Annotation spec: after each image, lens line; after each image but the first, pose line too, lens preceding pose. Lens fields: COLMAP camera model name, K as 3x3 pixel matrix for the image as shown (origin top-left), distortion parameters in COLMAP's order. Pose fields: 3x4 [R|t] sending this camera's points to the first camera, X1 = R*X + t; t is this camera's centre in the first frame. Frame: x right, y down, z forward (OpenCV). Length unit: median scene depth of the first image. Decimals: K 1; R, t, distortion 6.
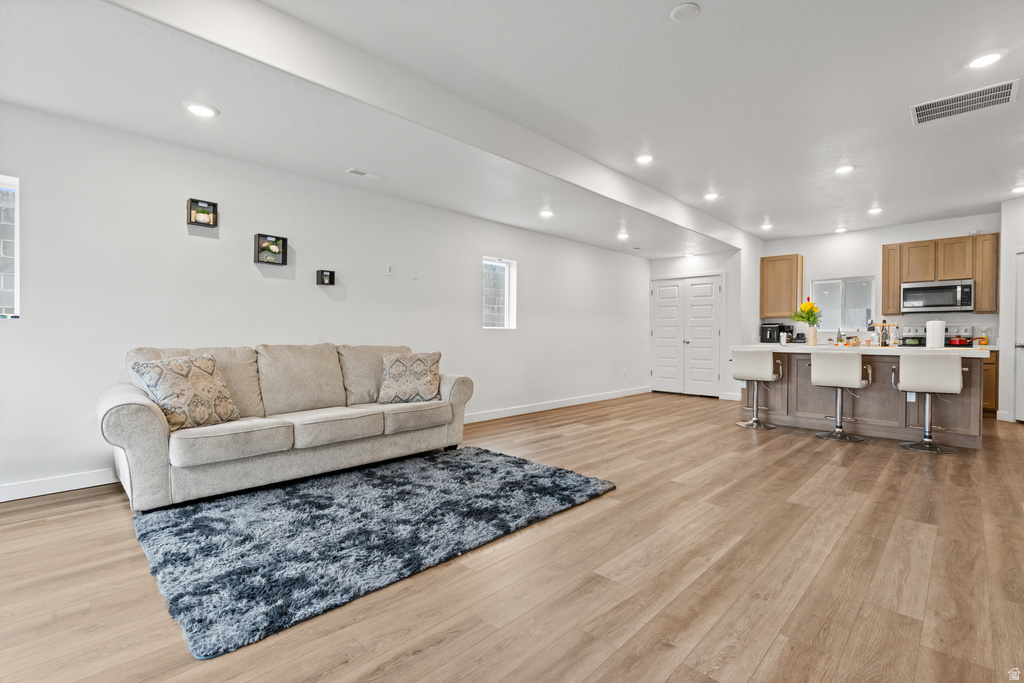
lens RADIAL K [[465.4, 0, 512.0], [0, 465.4, 341.5], [0, 0, 1]] dist [-0.003593, 0.000174]
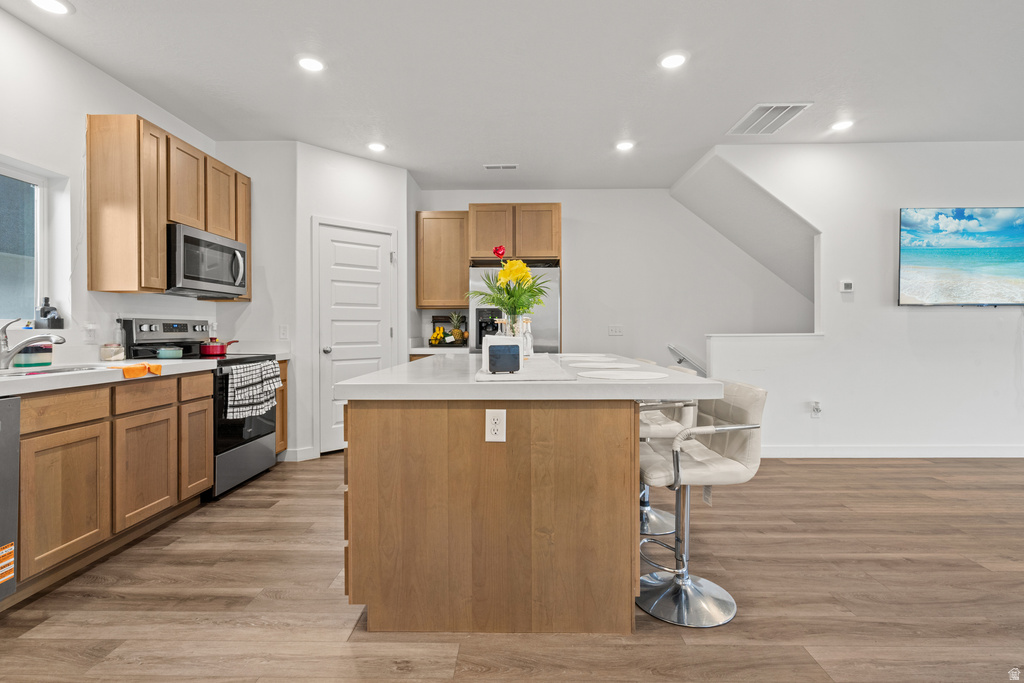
lens RADIAL K [[484.8, 0, 513.6], [0, 484.8, 328.6], [0, 0, 1]] dist [-0.000013, 0.000037]
pose [[-0.689878, 0.001418, 0.723924, 0.339841], [0.011127, 0.999901, 0.008646, -0.029357], [-0.723840, 0.014020, -0.689825, 1.326894]]
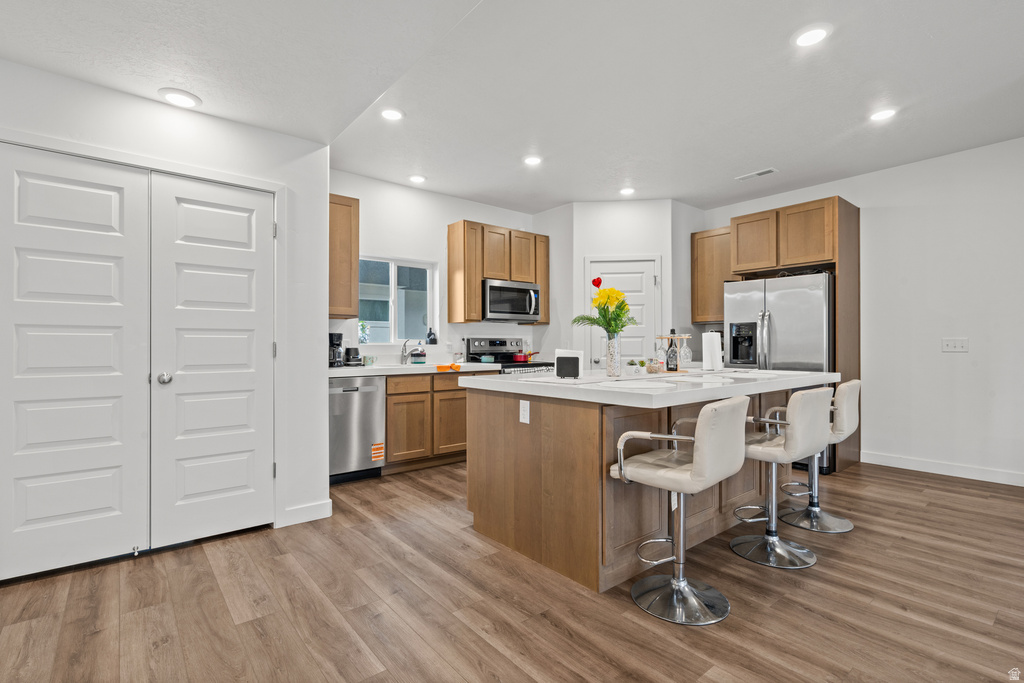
lens RADIAL K [[481.9, 0, 512.0], [0, 481.9, 341.5], [0, 0, 1]] dist [-0.001079, -0.000044]
pose [[0.106543, 0.004952, 0.994296, 0.119716], [0.016584, 0.999840, -0.006756, -0.026700], [-0.994170, 0.017209, 0.106444, 1.074387]]
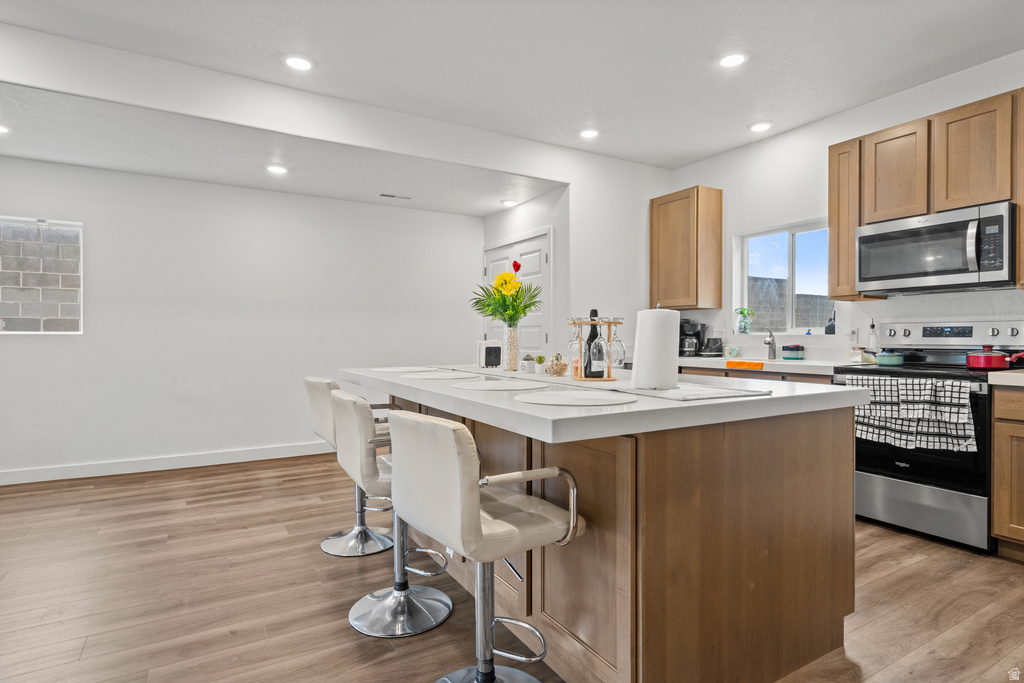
lens RADIAL K [[537.6, 0, 512.0], [0, 537.6, 341.5], [0, 0, 1]] dist [0.000539, -0.000457]
pose [[0.965767, -0.000682, -0.259408, 0.797206], [-0.000742, 0.999985, -0.005392, -0.015843], [0.259408, 0.005400, 0.965753, 0.513871]]
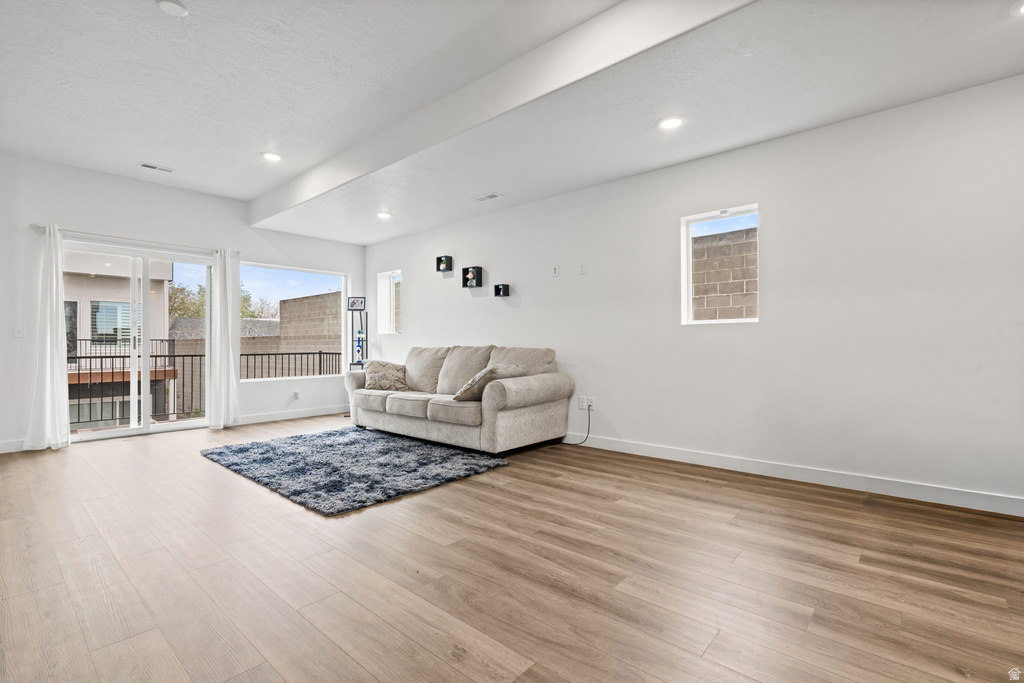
lens RADIAL K [[473.2, 0, 512.0], [0, 473.2, 341.5], [0, 0, 1]] dist [-0.001409, 0.000019]
pose [[0.051175, -0.011534, -0.998623, 0.620723], [-0.010051, 0.999877, -0.012064, 0.006678], [0.998639, 0.010655, 0.051053, 0.734885]]
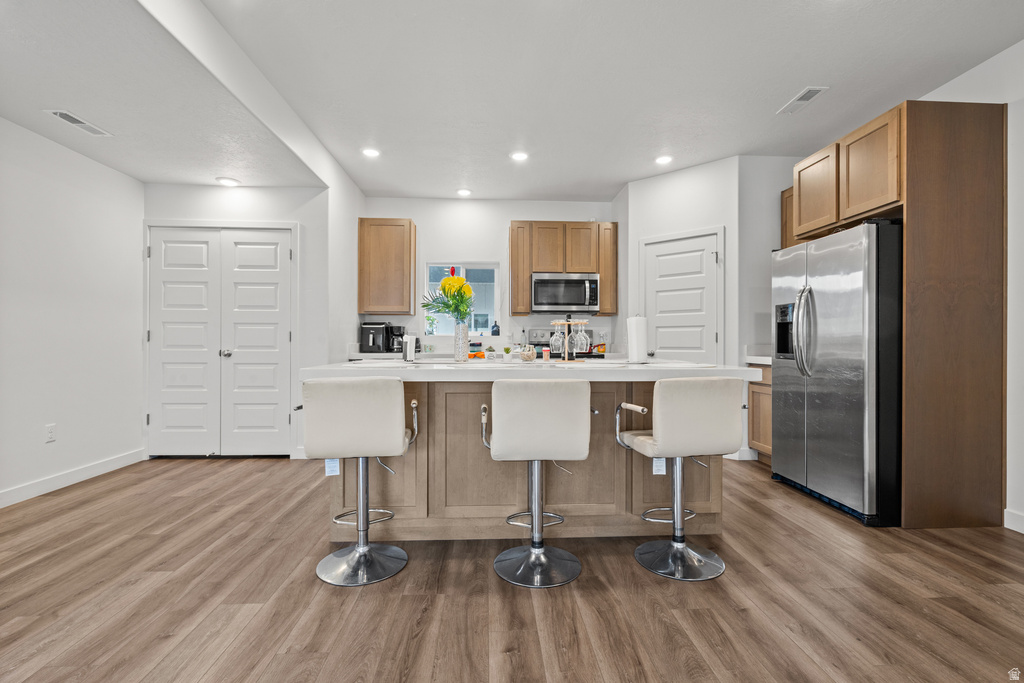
lens RADIAL K [[465.4, 0, 512.0], [0, 465.4, 341.5], [0, 0, 1]] dist [-0.003593, 0.000174]
pose [[0.675254, 0.000606, 0.737585, 0.309057], [0.009277, 0.999914, -0.009315, -0.007498], [-0.737527, 0.013133, 0.675190, 0.621576]]
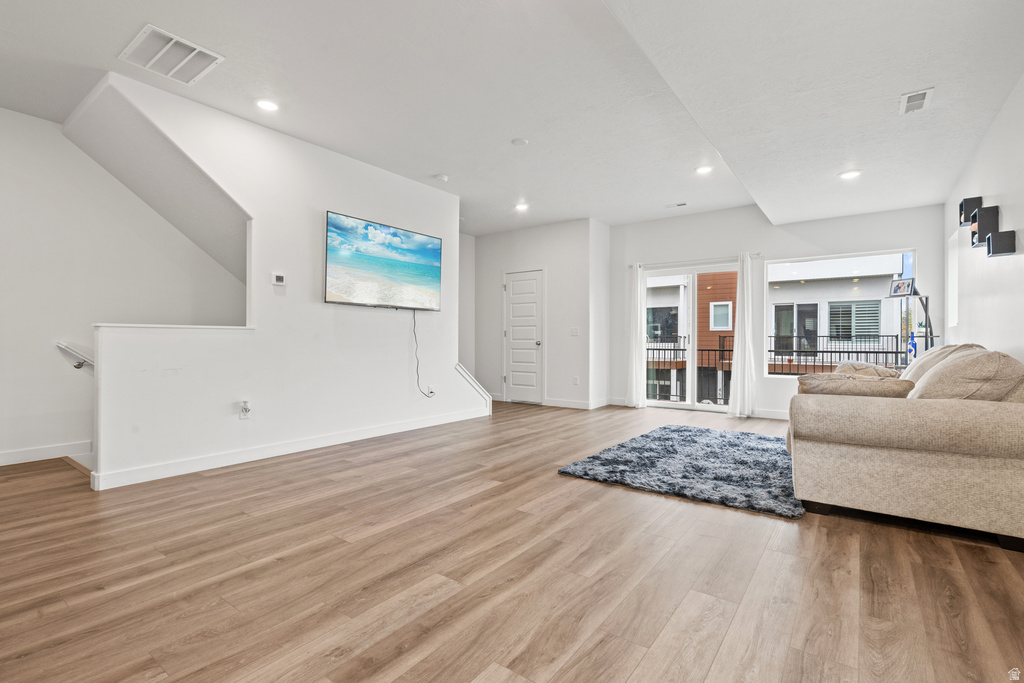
lens RADIAL K [[473.2, 0, 512.0], [0, 473.2, 341.5], [0, 0, 1]] dist [-0.001409, 0.000019]
pose [[-0.990547, -0.007407, -0.136972, 0.277149], [-0.009506, 0.999847, 0.014681, -0.002750], [0.136842, 0.015844, -0.990466, 1.187854]]
